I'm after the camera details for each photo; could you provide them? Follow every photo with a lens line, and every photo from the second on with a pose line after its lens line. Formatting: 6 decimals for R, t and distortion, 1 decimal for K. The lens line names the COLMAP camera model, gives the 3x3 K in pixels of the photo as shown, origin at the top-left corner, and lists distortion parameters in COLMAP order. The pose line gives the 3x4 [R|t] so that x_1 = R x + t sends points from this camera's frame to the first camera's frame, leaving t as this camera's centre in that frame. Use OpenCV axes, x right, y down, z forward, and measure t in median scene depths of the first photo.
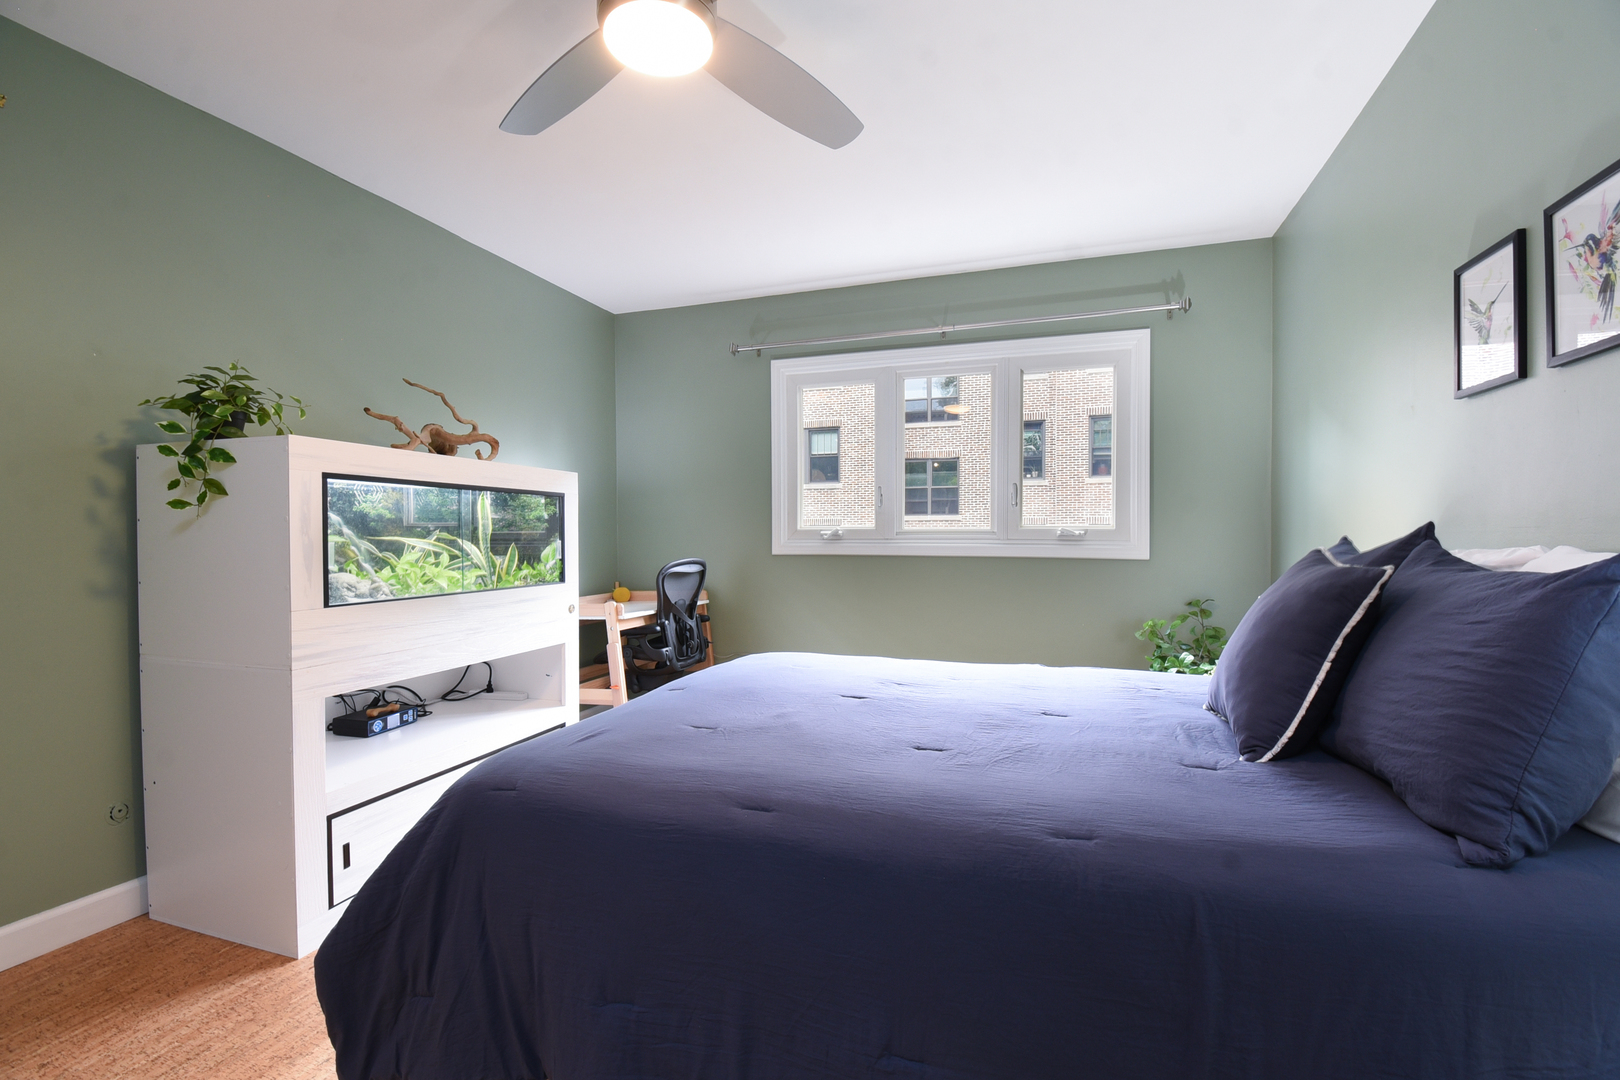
lens RADIAL K [[718.8, 0, 805.9], [0, 718.8, 542.6], [0, 0, 1]] dist [0.022262, -0.027186]
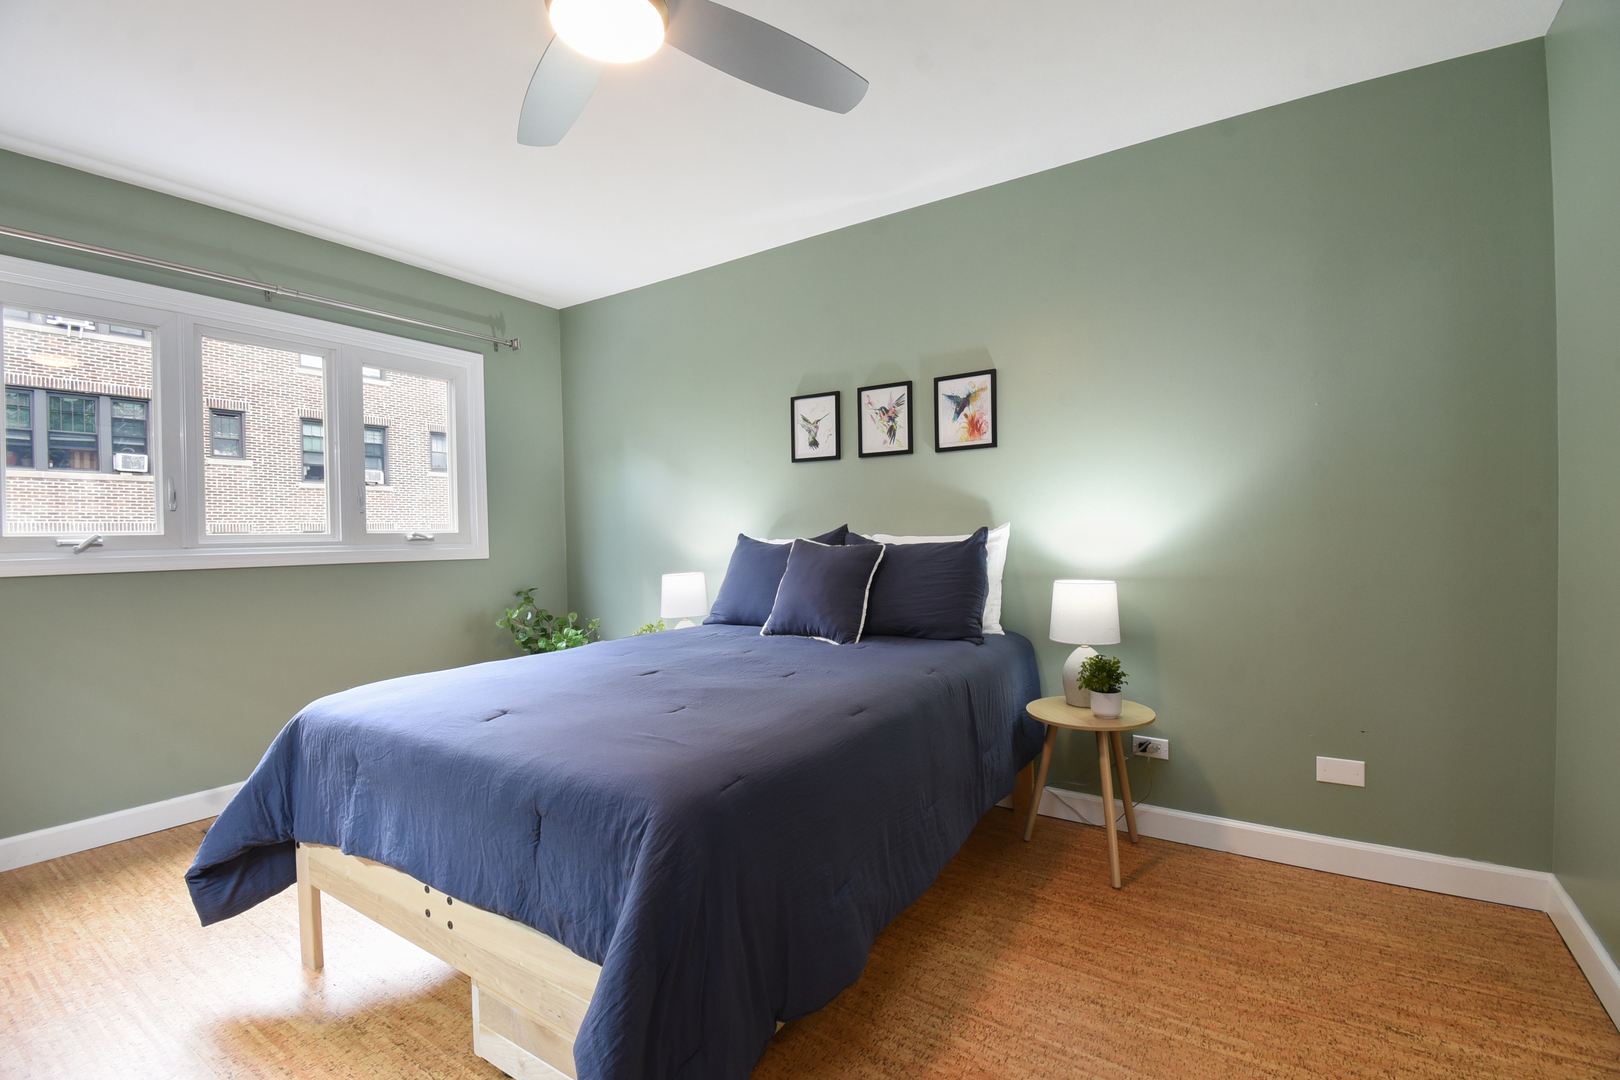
lens RADIAL K [[718.8, 0, 805.9], [0, 718.8, 542.6], [0, 0, 1]] dist [0.022262, -0.027186]
pose [[0.269406, -0.025641, 0.962685, -0.487769], [0.030109, 0.999381, 0.018192, -0.007106], [-0.962556, 0.024085, 0.270011, 0.210781]]
